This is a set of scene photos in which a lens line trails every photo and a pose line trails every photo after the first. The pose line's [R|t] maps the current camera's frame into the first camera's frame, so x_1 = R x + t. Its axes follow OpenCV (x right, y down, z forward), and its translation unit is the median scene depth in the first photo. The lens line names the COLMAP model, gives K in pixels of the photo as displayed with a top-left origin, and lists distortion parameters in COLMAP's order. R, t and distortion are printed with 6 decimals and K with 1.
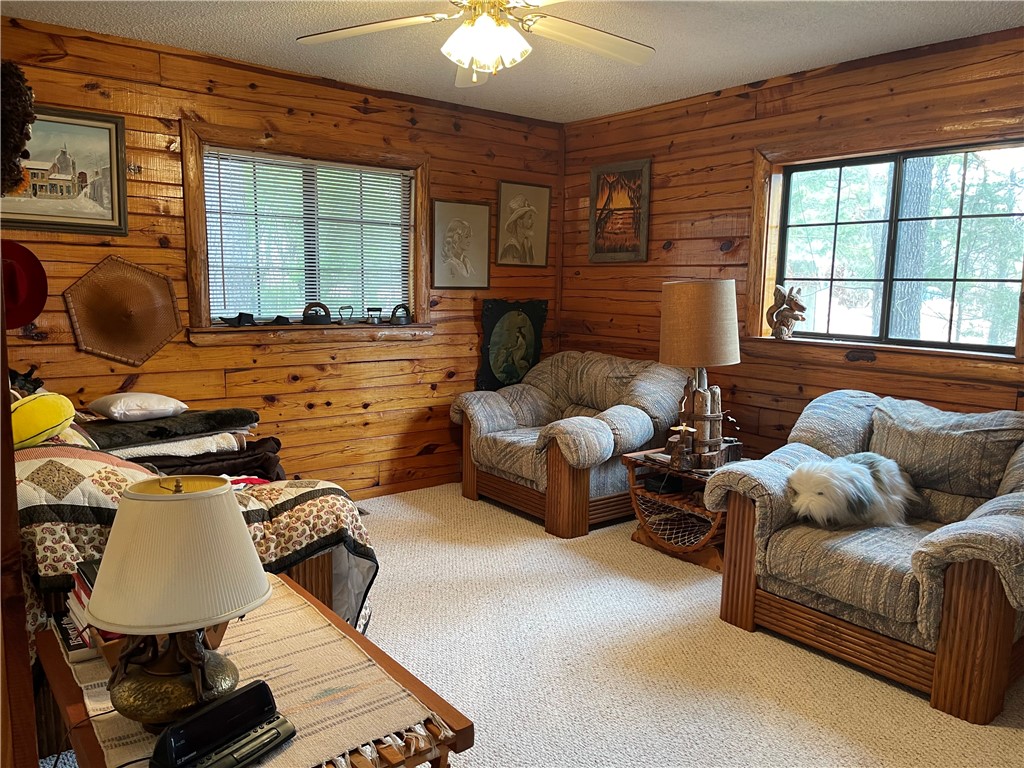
lens RADIAL K [[773.6, 0, 512.6], [0, 773.6, 392.2], [0, 0, 1]] dist [0.064369, -0.075495]
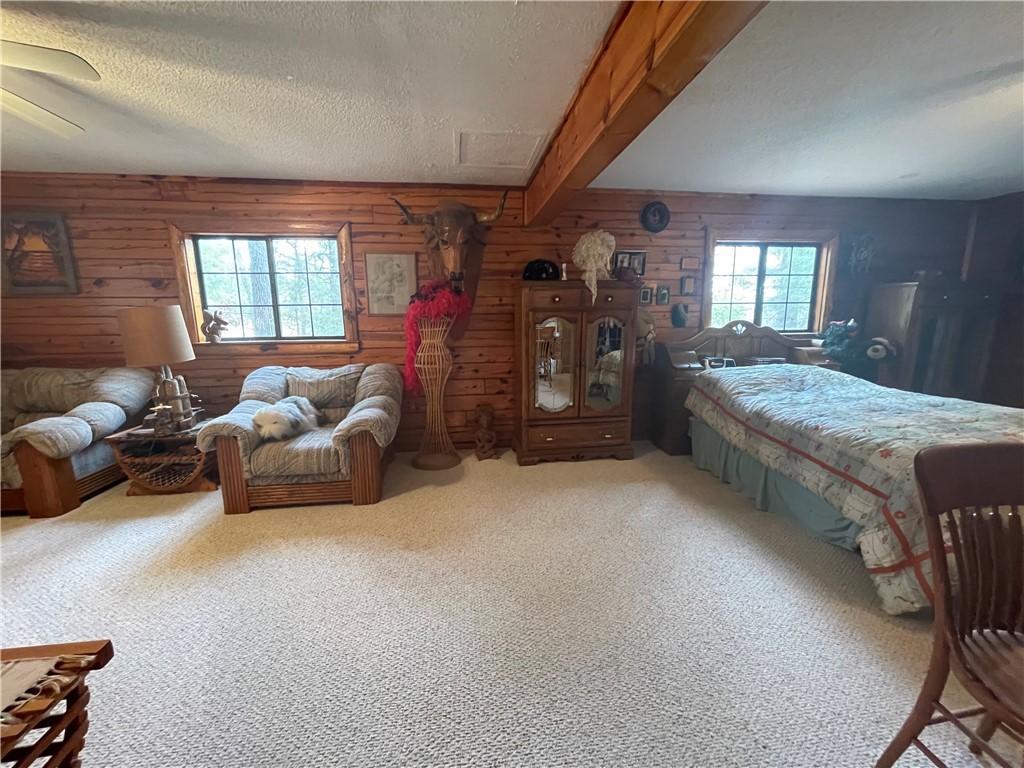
lens RADIAL K [[412.3, 0, 511.5], [0, 412.3, 387.5], [0, 0, 1]] dist [0.000450, 0.001410]
pose [[0.512086, -0.174711, 0.840978, -0.081896], [0.141451, 0.982880, 0.118059, 0.010334], [-0.847207, 0.058501, 0.528033, 0.019750]]
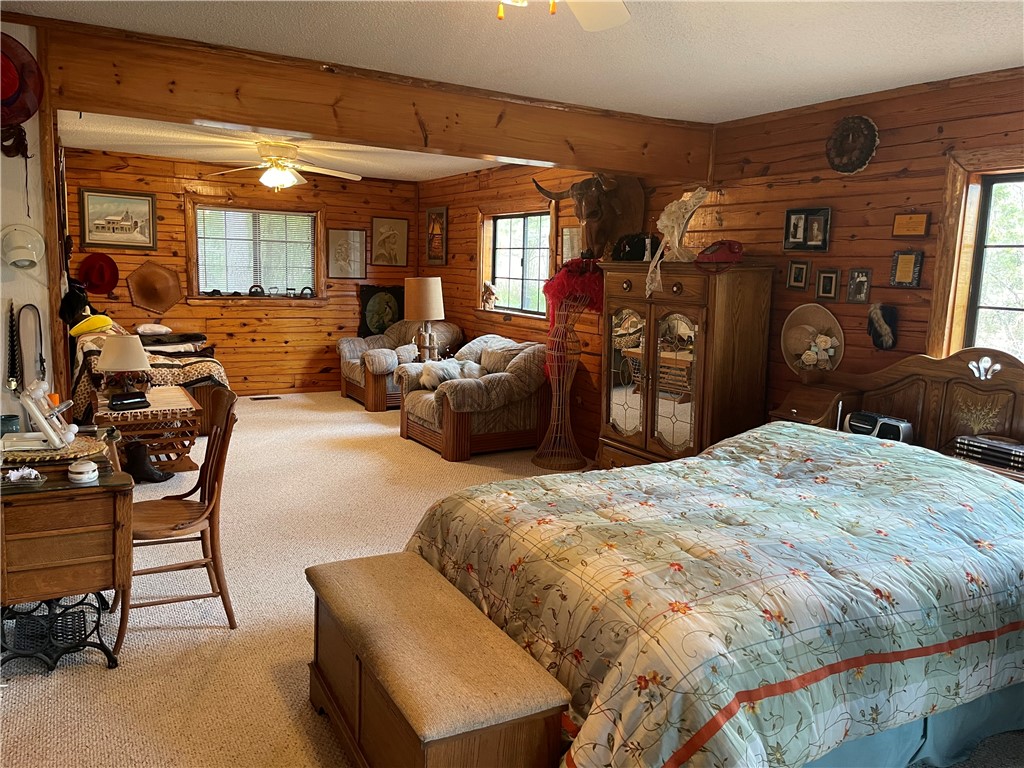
lens RADIAL K [[773.6, 0, 501.8], [0, 773.6, 386.5], [0, 0, 1]] dist [0.064369, -0.075495]
pose [[0.987516, 0.037076, -0.153094, 0.671034], [-0.035810, 0.999298, 0.011019, 0.094013], [0.153395, -0.005399, 0.988150, -0.821614]]
